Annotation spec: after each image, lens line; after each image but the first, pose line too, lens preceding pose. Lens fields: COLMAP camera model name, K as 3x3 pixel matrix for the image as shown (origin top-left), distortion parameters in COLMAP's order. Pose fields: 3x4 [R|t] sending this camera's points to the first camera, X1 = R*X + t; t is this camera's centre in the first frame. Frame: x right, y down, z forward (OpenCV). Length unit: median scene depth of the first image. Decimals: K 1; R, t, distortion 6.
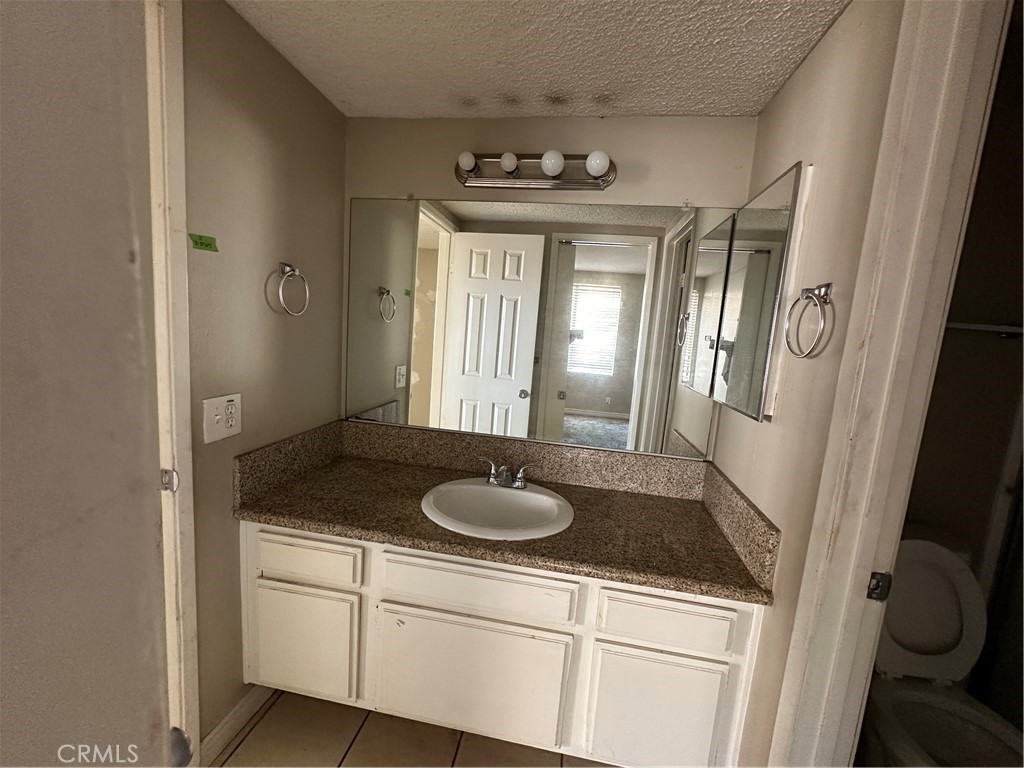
lens RADIAL K [[408.7, 0, 512.8], [0, 408.7, 382.4], [0, 0, 1]] dist [-0.005120, 0.000888]
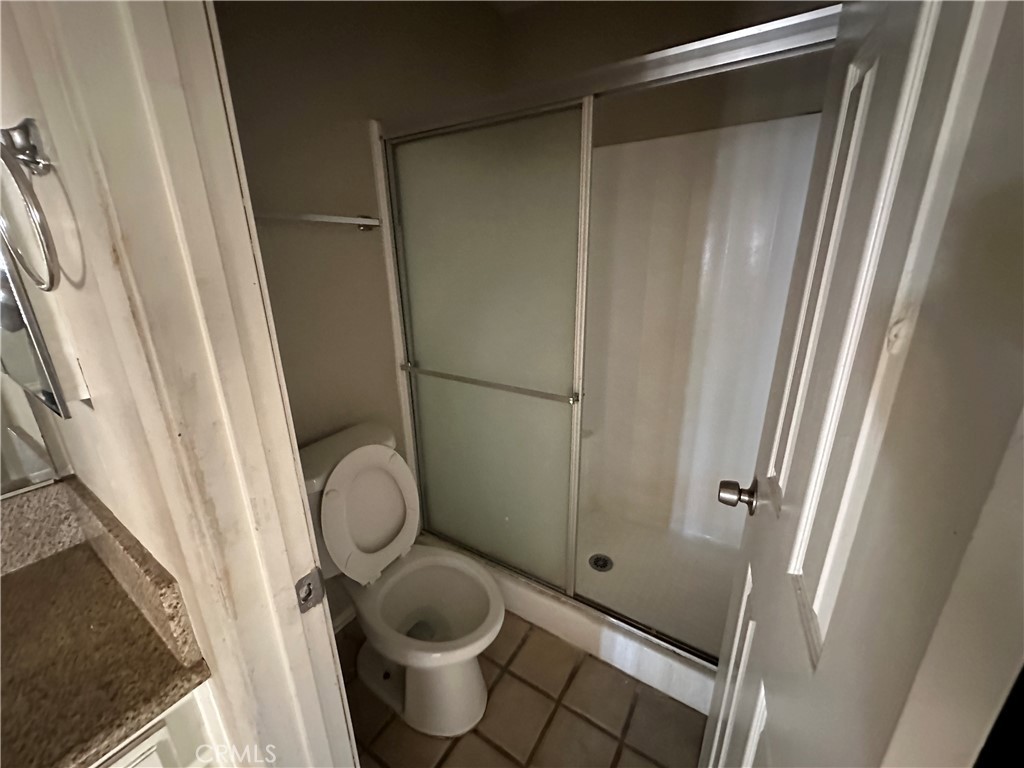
lens RADIAL K [[408.7, 0, 513.5], [0, 408.7, 385.0], [0, 0, 1]] dist [-0.005120, 0.000888]
pose [[0.396501, -0.359063, 0.844903, 0.443311], [0.157865, 0.933297, 0.322545, -0.022883], [-0.904359, 0.005492, 0.426737, 0.278724]]
